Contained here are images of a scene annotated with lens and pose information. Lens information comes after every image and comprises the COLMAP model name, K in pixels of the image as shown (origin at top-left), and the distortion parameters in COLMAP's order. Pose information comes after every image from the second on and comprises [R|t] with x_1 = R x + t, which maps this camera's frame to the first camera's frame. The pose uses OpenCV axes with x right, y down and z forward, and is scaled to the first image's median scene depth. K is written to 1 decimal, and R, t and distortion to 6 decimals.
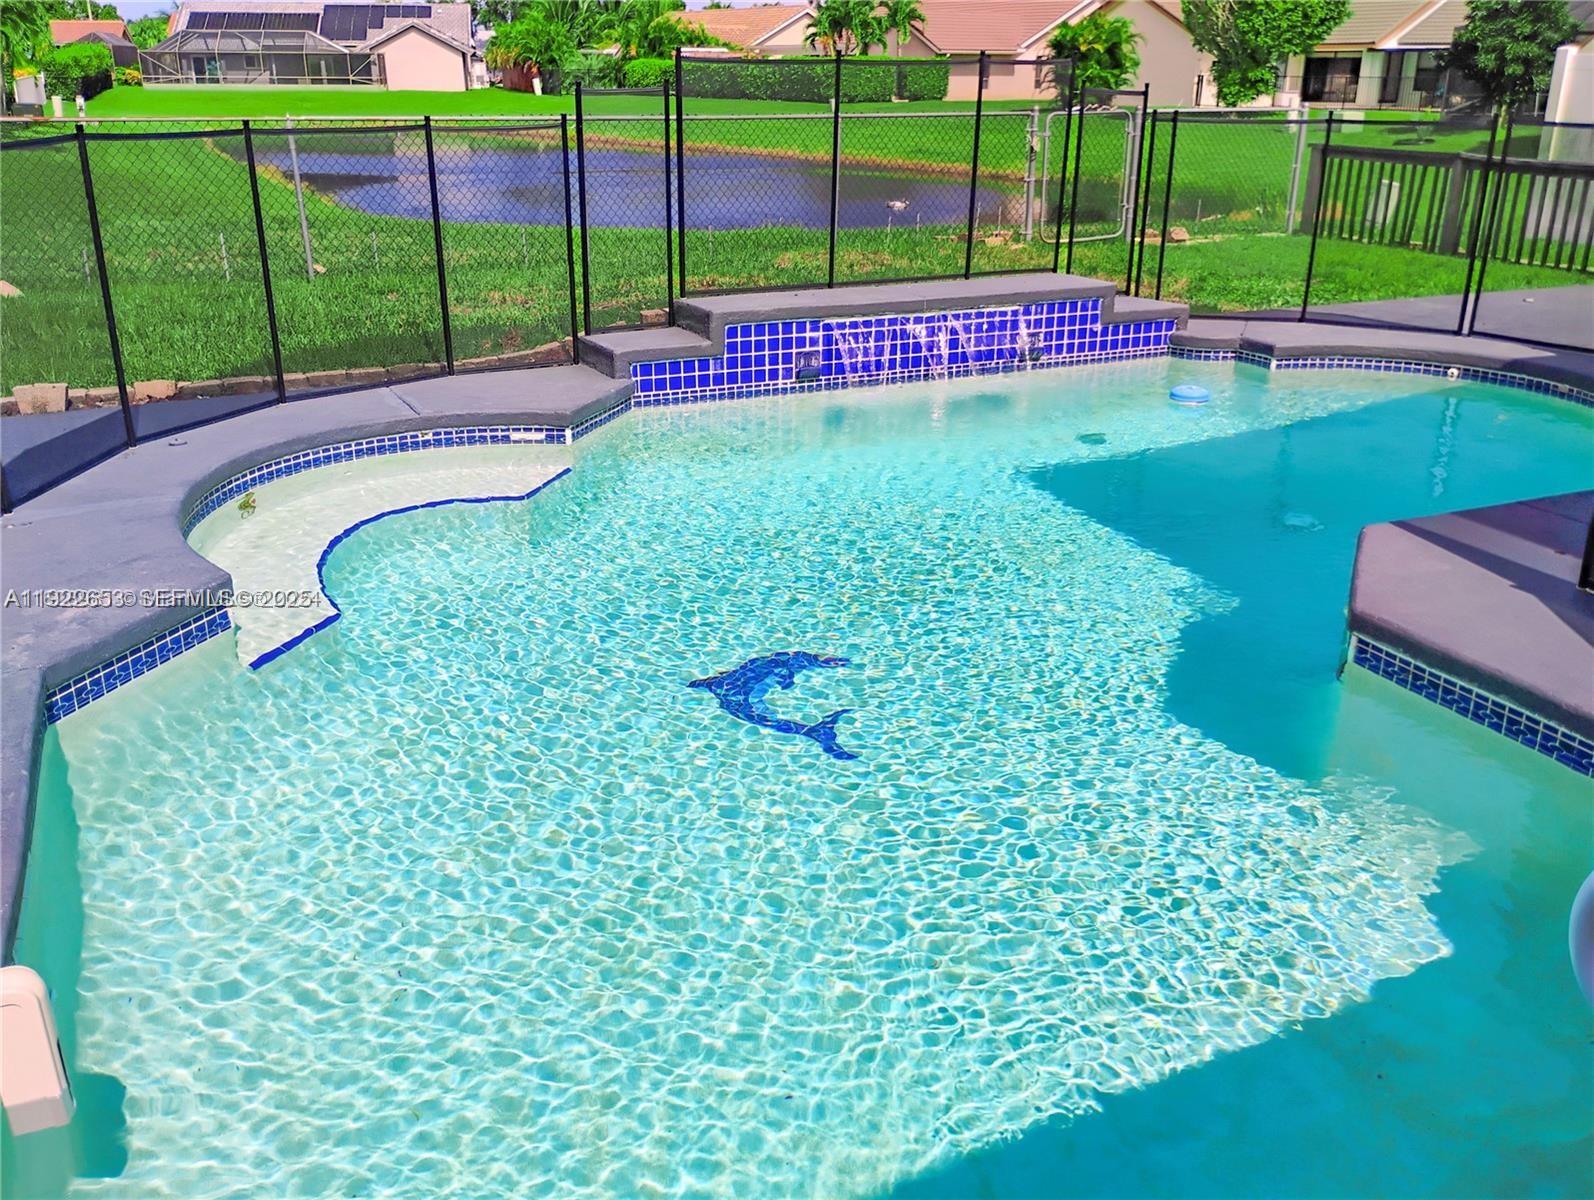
lens RADIAL K [[1344.6, 0, 805.4], [0, 1344.6, 615.1], [0, 0, 1]] dist [0.043316, -0.054304]
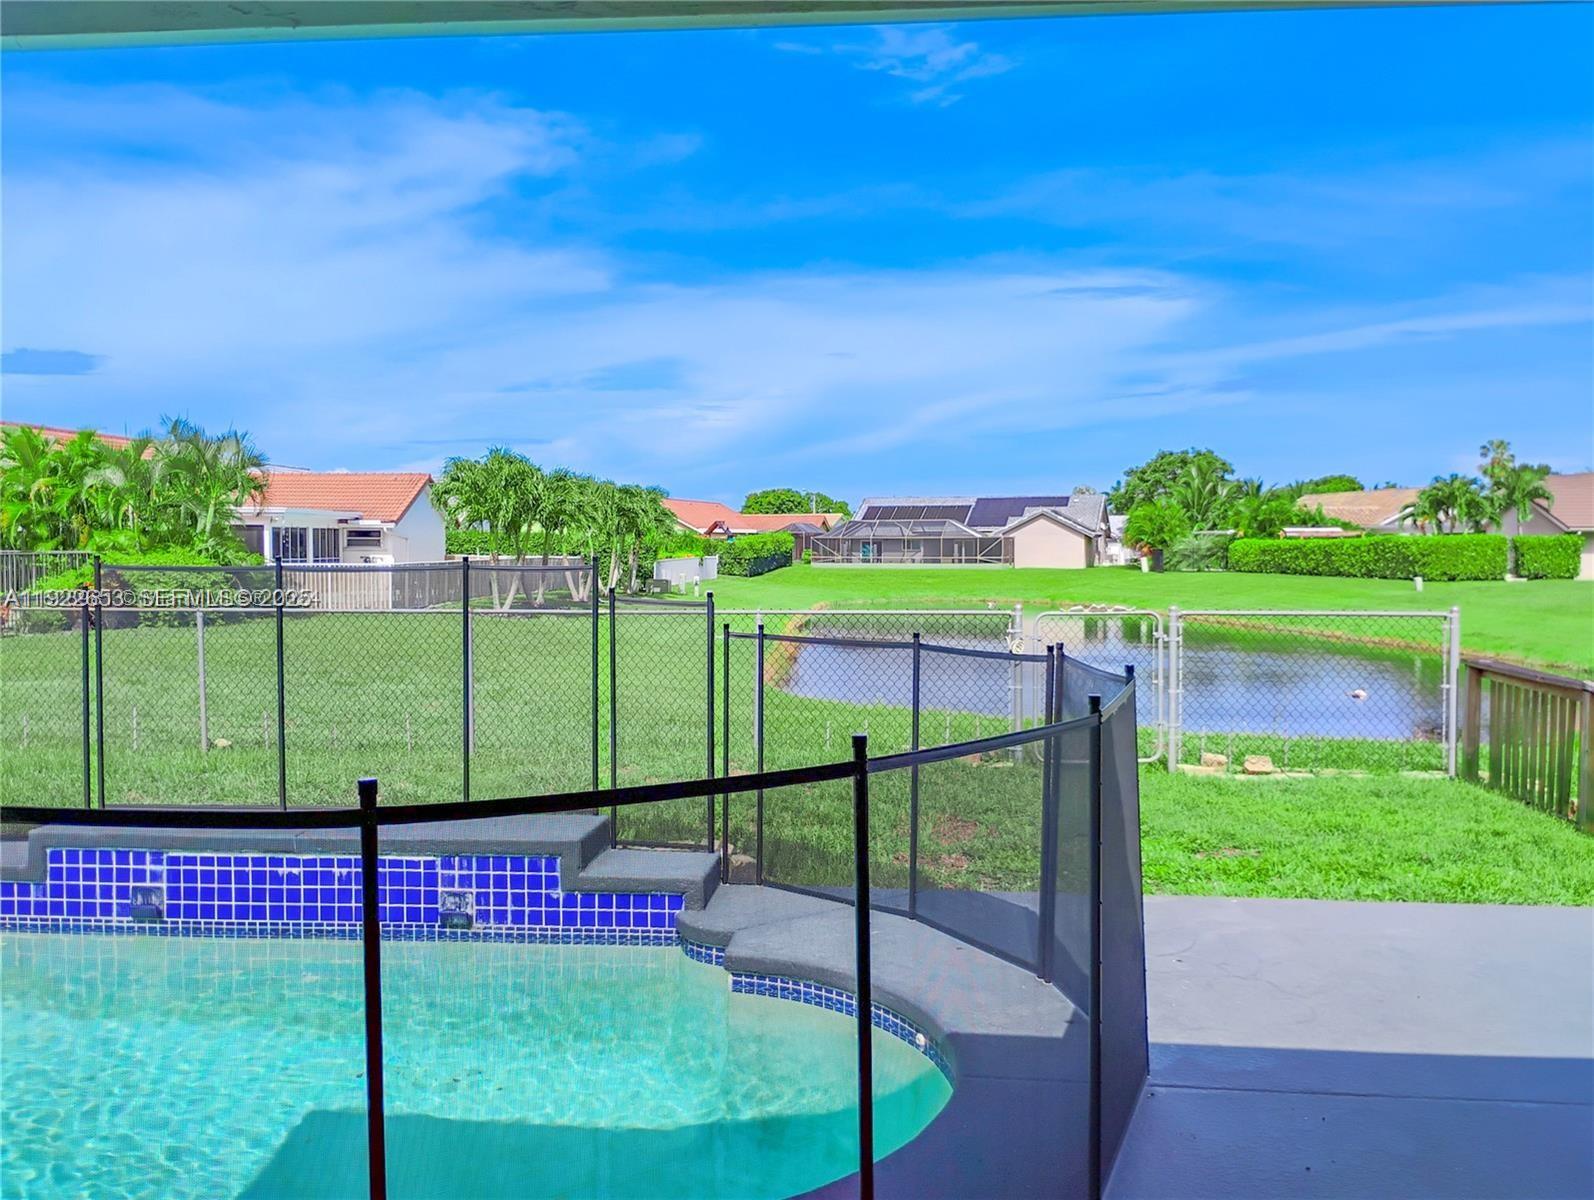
lens RADIAL K [[1344.6, 0, 803.0], [0, 1344.6, 605.9], [0, 0, 1]] dist [0.043316, -0.054304]
pose [[0.874014, 0.015560, -0.485652, 0.705461], [-0.176569, 0.941332, -0.287607, -0.173386], [0.452685, 0.337124, 0.825484, 0.387563]]
